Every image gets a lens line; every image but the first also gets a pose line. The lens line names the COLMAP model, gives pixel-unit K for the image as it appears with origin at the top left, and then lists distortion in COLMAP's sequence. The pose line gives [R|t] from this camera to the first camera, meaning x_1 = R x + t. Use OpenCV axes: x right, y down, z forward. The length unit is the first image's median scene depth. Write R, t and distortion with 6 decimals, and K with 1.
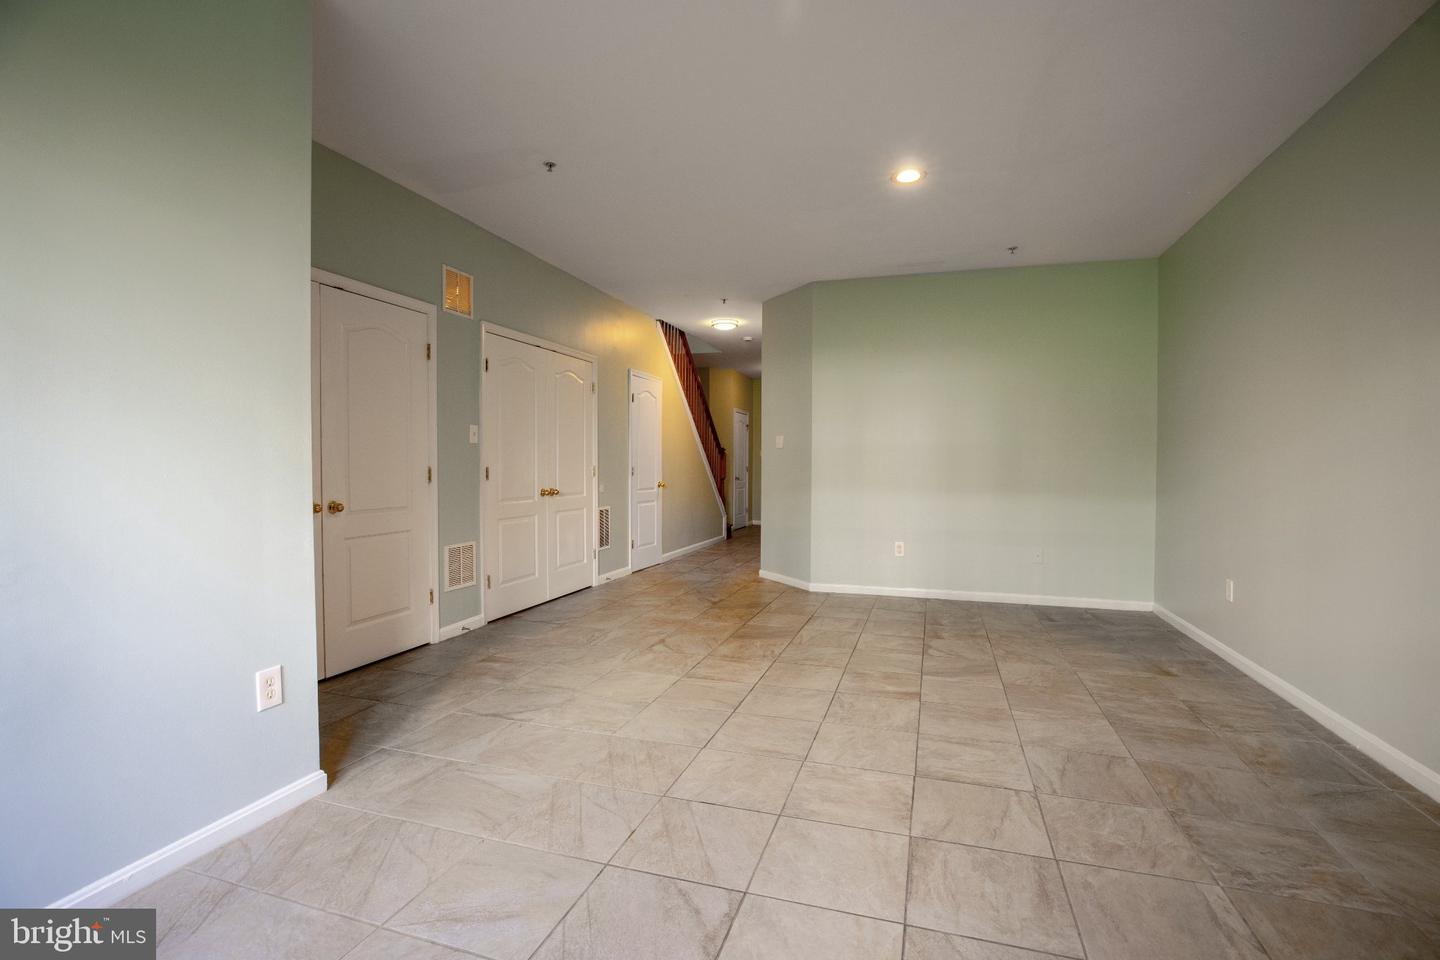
lens RADIAL K [[659.5, 0, 722.4], [0, 659.5, 478.9], [0, 0, 1]] dist [-0.036779, 0.008221]
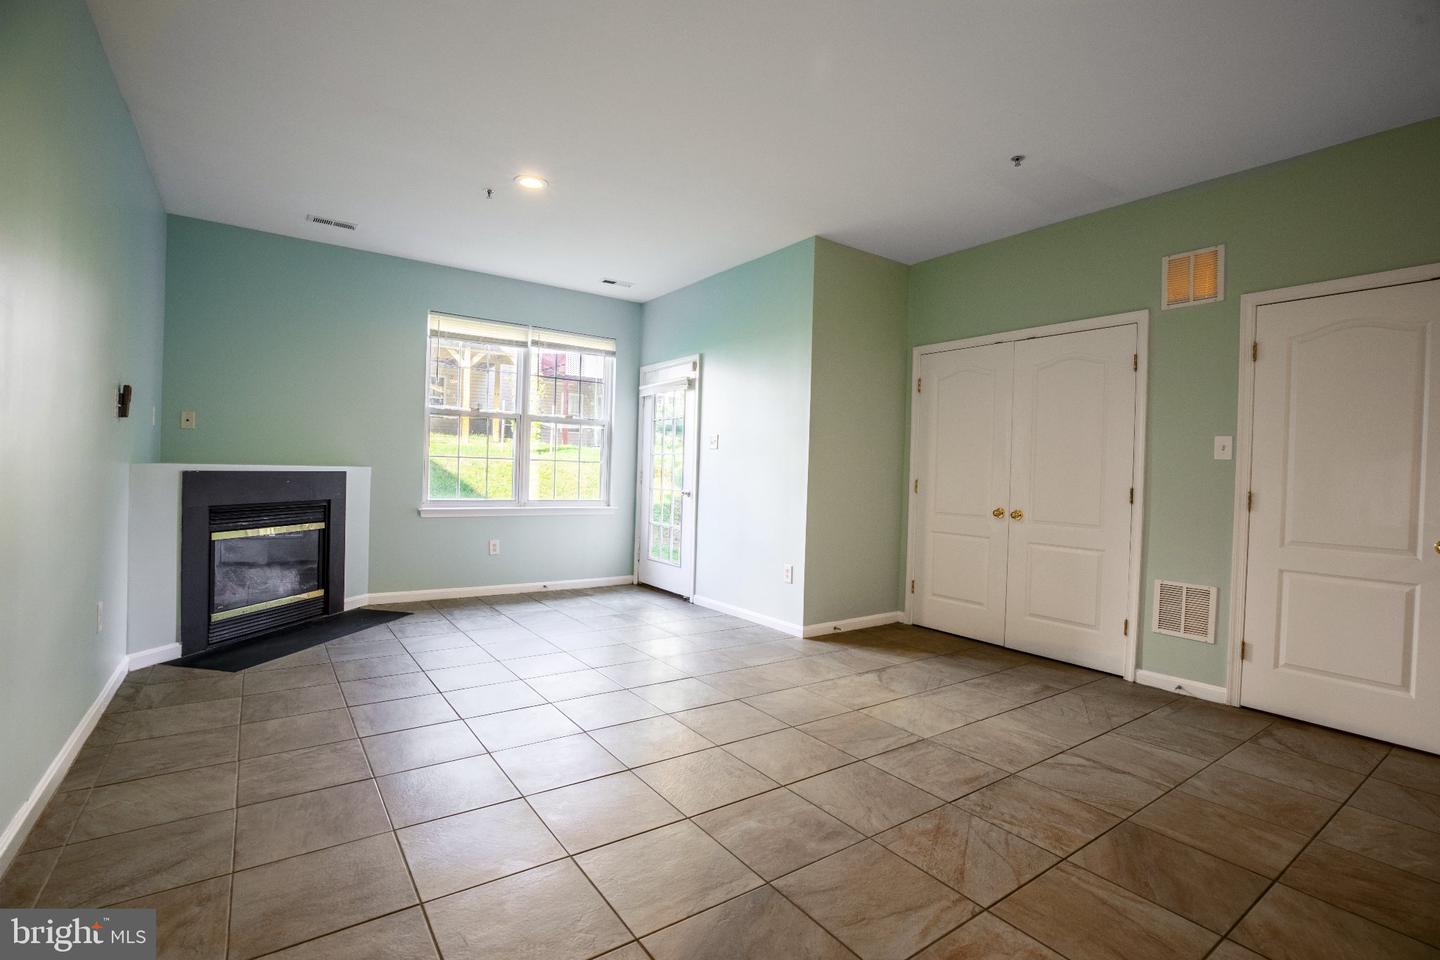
lens RADIAL K [[659.5, 0, 725.2], [0, 659.5, 480.4], [0, 0, 1]] dist [-0.036779, 0.008221]
pose [[-0.593478, -0.010546, -0.804781, 0.691580], [-0.049954, 0.998469, 0.023753, -0.023168], [0.803298, 0.054299, -0.593096, 1.180871]]
